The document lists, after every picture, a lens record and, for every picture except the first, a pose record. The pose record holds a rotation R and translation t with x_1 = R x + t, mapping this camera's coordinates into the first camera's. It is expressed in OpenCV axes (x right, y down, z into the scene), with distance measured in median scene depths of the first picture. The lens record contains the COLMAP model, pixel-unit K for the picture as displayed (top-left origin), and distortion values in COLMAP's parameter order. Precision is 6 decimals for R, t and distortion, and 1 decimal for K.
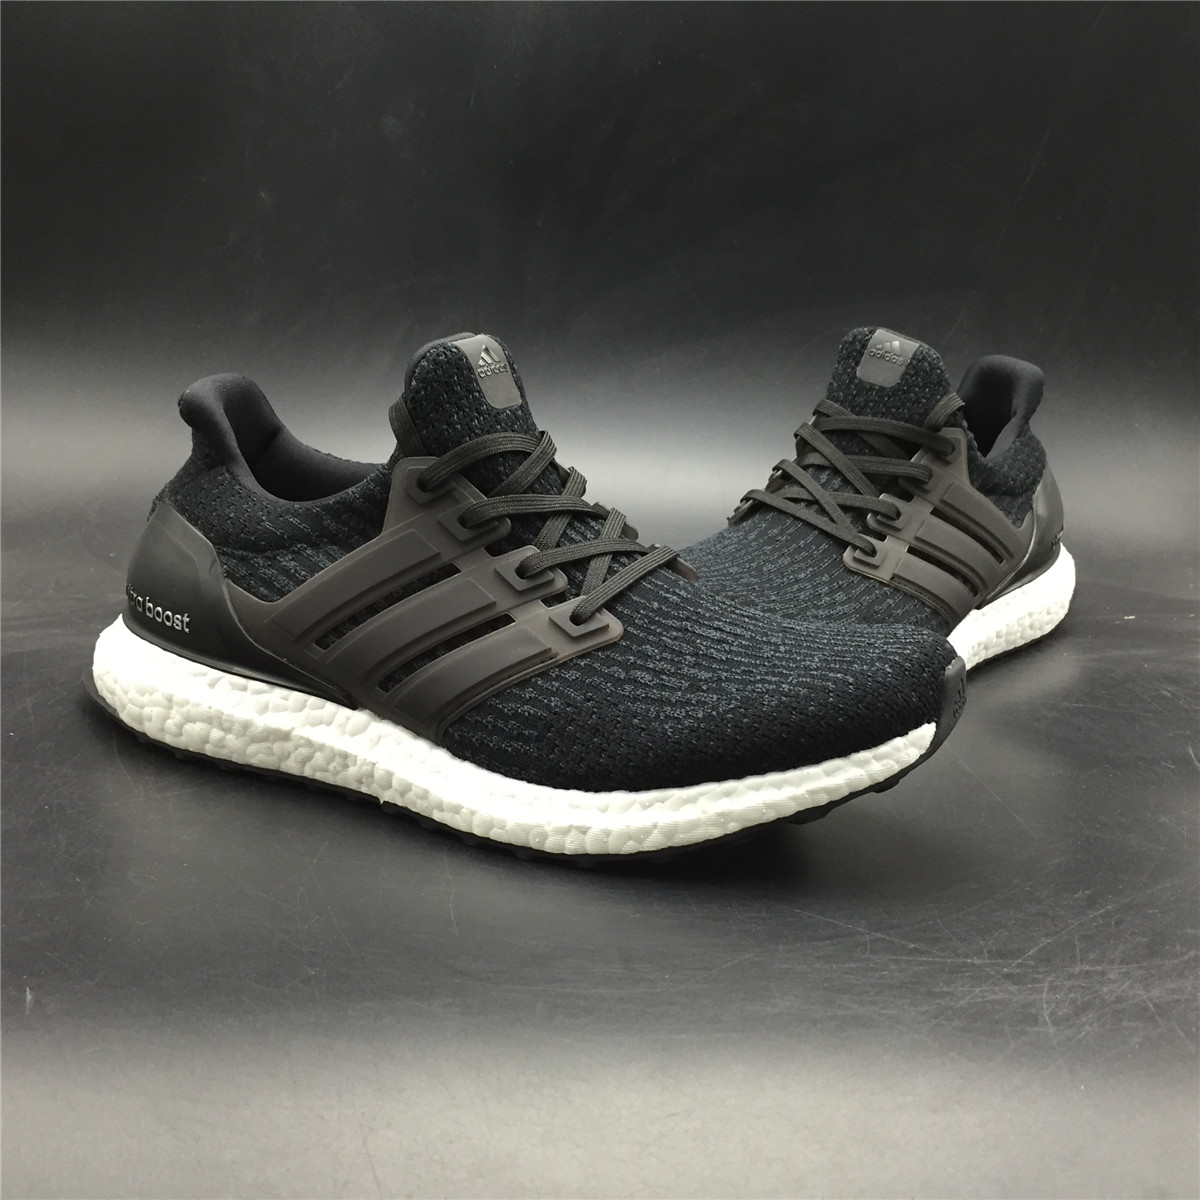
lens RADIAL K [[1382.4, 0, 601.0], [0, 1382.4, 582.5], [0, 0, 1]] dist [0.070341, -0.017685]
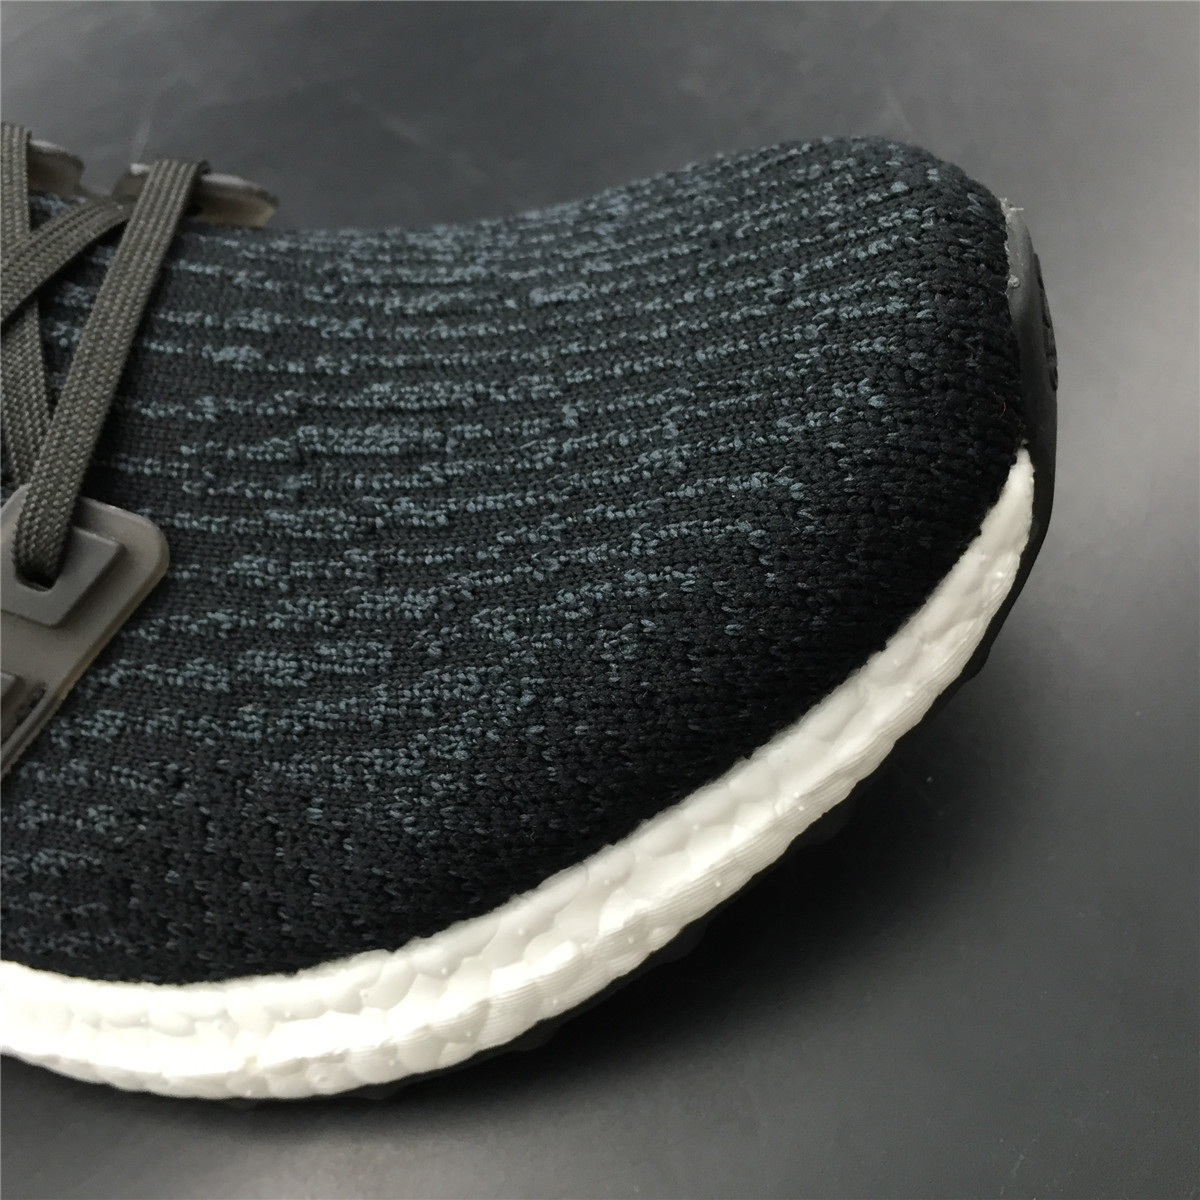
lens RADIAL K [[1382.4, 0, 601.0], [0, 1382.4, 582.5], [0, 0, 1]] dist [0.070341, -0.017685]
pose [[0.888404, -0.458678, -0.018773, 0.116610], [0.397205, 0.747551, 0.532349, -0.104530], [-0.230143, -0.480398, 0.846317, 0.619611]]
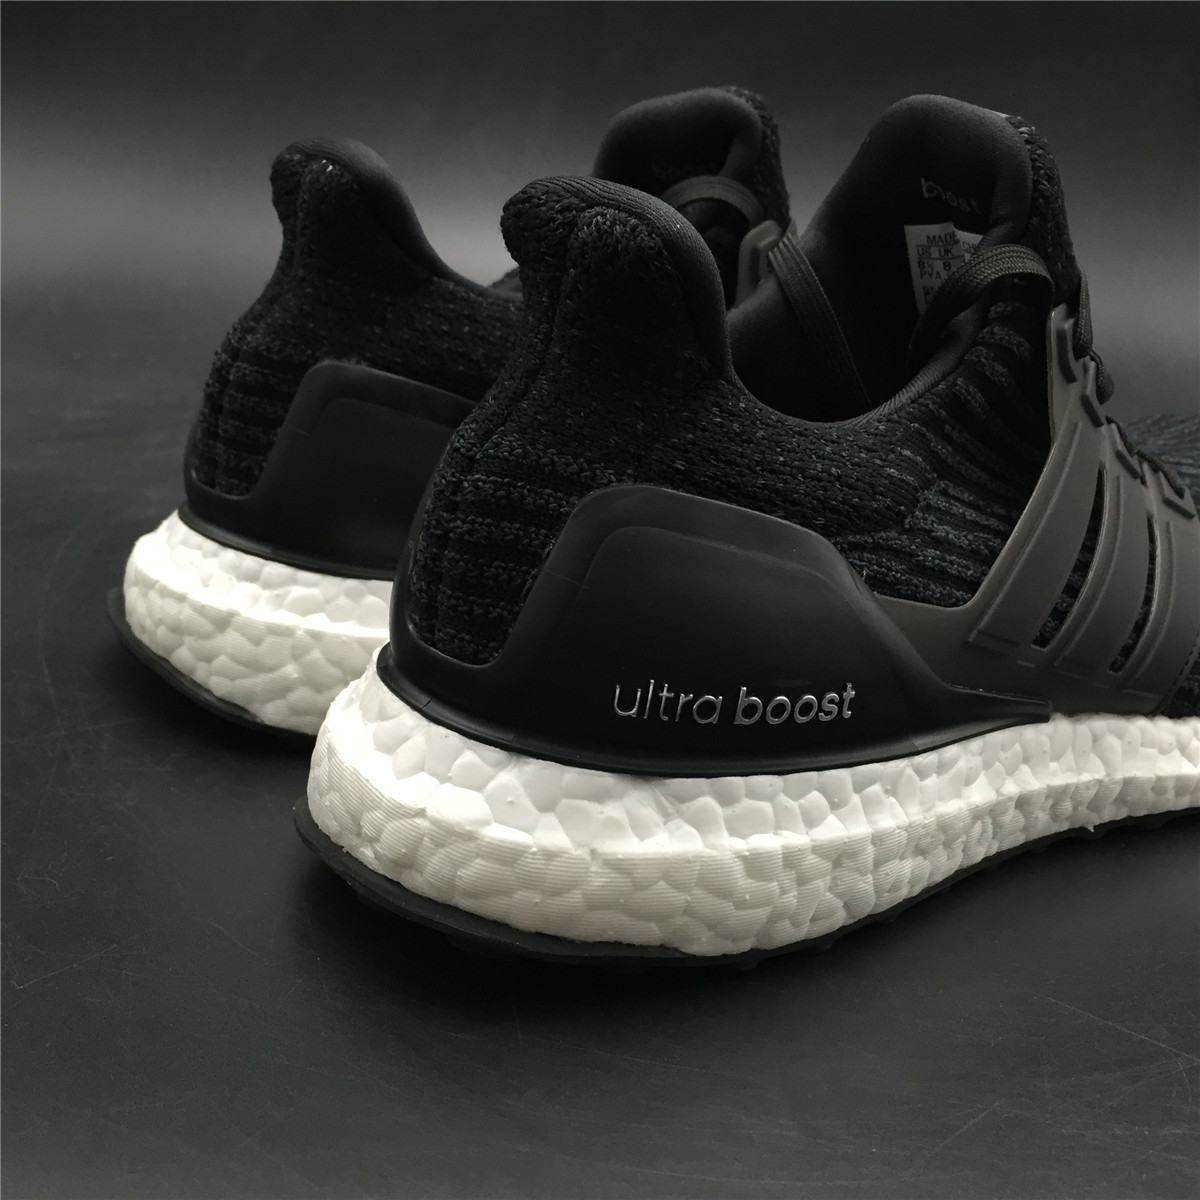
lens RADIAL K [[1382.4, 0, 601.0], [0, 1382.4, 582.5], [0, 0, 1]] dist [0.070341, -0.017685]
pose [[0.418405, -0.293865, 0.859407, -0.792289], [0.128348, 0.955847, 0.264355, -0.163423], [-0.899146, -0.000304, 0.437648, 0.907698]]
